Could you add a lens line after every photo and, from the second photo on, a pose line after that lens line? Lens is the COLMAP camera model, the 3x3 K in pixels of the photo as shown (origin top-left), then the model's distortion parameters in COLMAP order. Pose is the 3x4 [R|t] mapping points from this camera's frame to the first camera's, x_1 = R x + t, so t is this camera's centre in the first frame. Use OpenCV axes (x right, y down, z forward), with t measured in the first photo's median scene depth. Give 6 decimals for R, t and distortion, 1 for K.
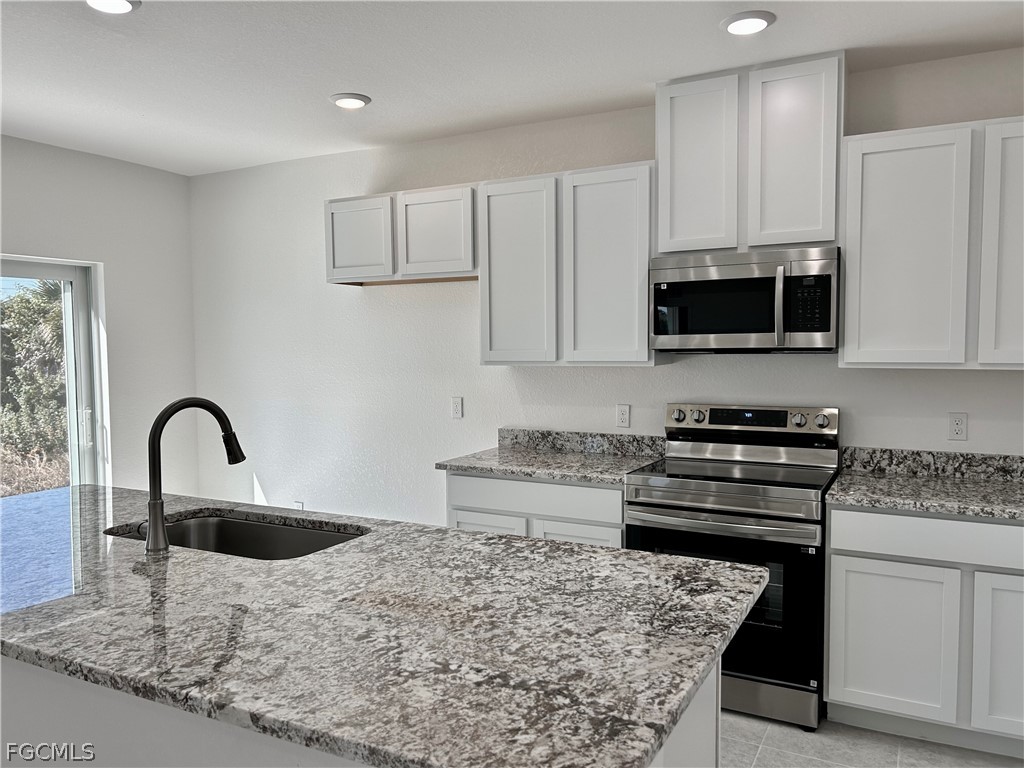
lens RADIAL K [[772.4, 0, 509.8], [0, 772.4, 384.1], [0, 0, 1]] dist [0.059159, -0.062212]
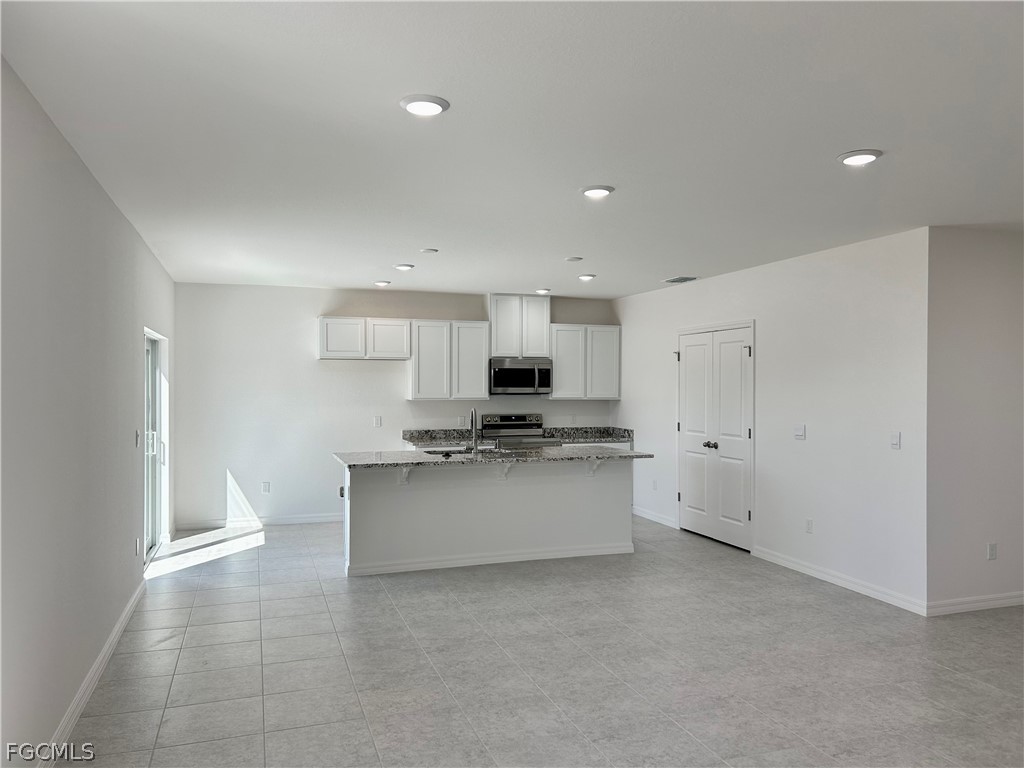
lens RADIAL K [[772.4, 0, 523.8], [0, 772.4, 377.7], [0, 0, 1]] dist [0.059159, -0.062212]
pose [[0.676128, 0.017018, 0.736587, -2.545216], [0.031985, 0.998113, -0.052420, 0.065688], [-0.736089, 0.059003, 0.674308, -1.284809]]
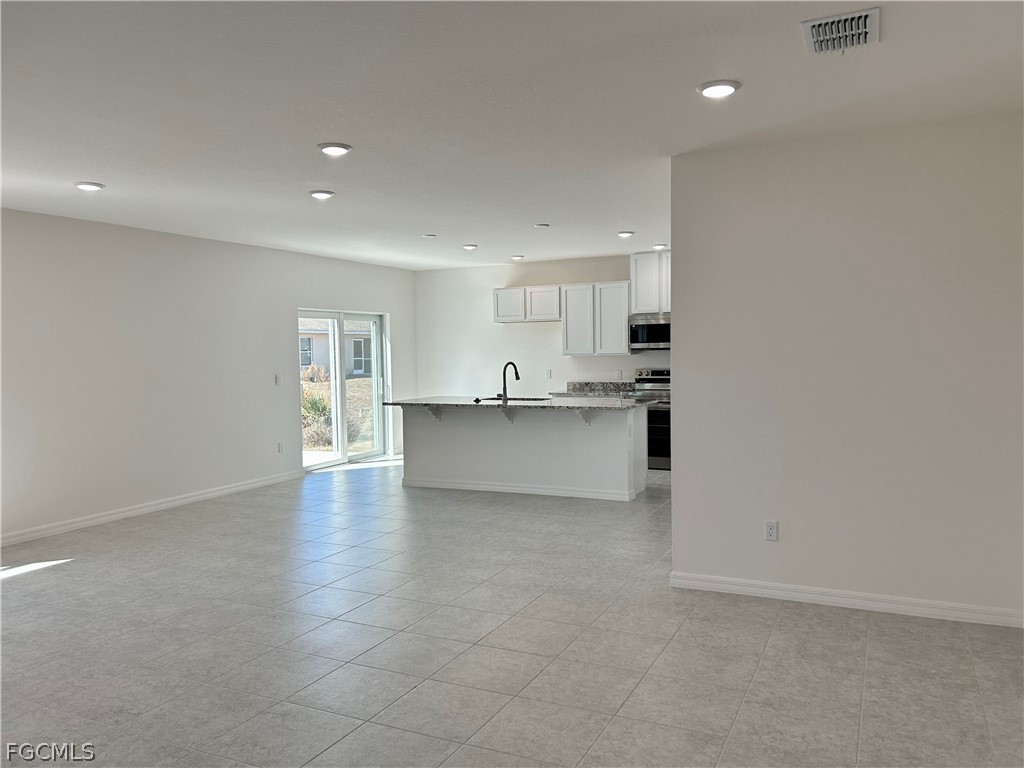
lens RADIAL K [[772.4, 0, 517.1], [0, 772.4, 379.3], [0, 0, 1]] dist [0.059159, -0.062212]
pose [[0.999066, -0.008643, 0.042337, -0.515966], [0.009212, 0.999870, -0.013254, 0.149172], [-0.042217, 0.013632, 0.999015, -2.673213]]
